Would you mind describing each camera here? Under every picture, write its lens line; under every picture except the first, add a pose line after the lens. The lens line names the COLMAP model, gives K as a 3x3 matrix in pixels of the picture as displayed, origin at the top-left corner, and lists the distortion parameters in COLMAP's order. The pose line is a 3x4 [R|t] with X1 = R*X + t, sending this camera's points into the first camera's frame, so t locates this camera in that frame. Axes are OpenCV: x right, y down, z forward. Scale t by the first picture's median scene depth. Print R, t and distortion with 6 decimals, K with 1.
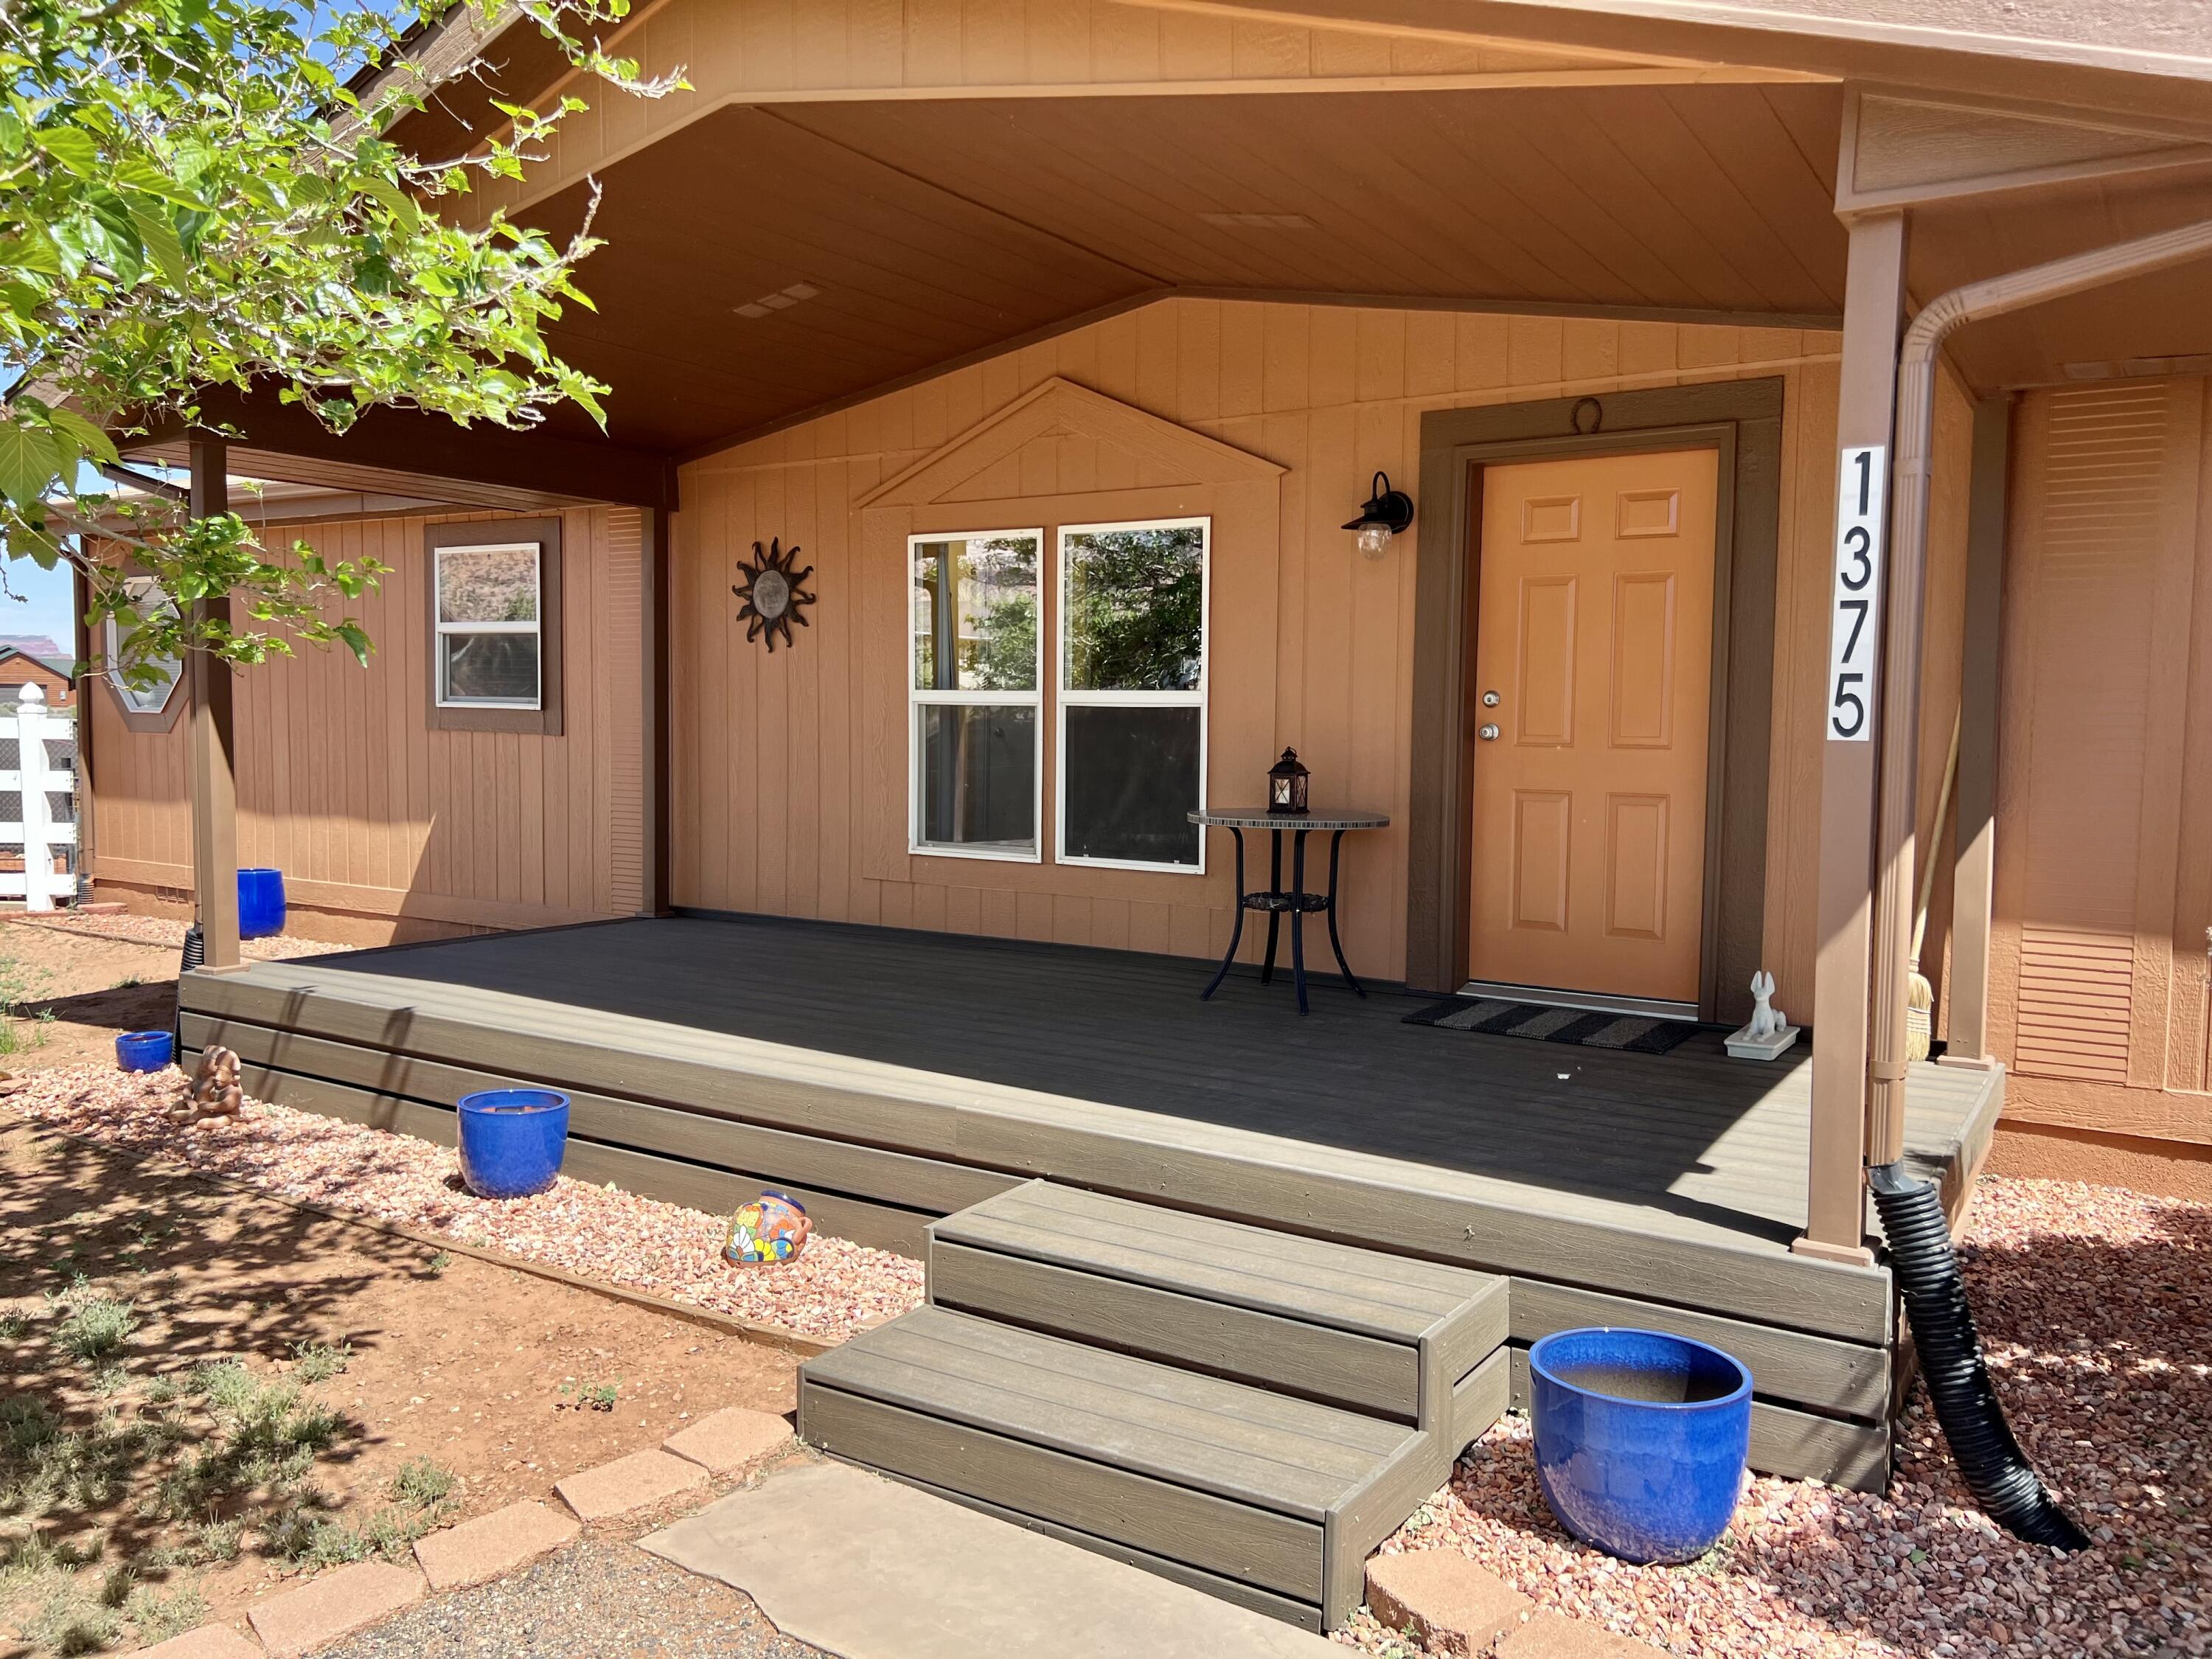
lens RADIAL K [[1706.2, 0, 1106.0], [0, 1706.2, 829.5], [0, 0, 1]] dist [-0.001811, -0.001098]
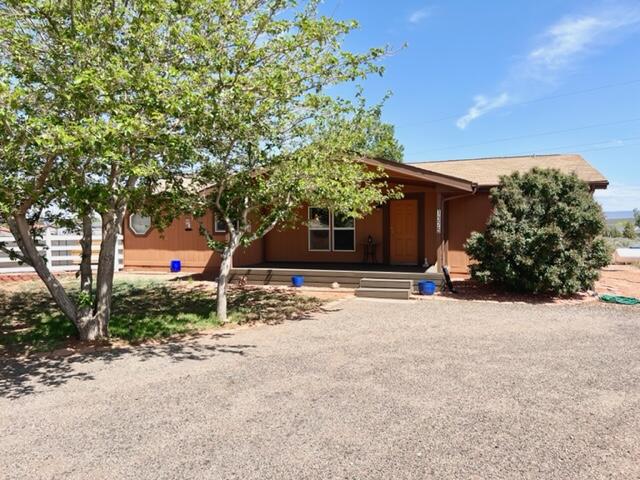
lens RADIAL K [[493.7, 0, 320.0], [0, 493.7, 240.0], [0, 0, 1]] dist [-0.001811, -0.001098]
pose [[0.972162, -0.027676, 0.232669, -0.580614], [0.037040, 0.998666, -0.035971, 0.047507], [-0.231363, 0.043588, 0.971891, -1.074592]]
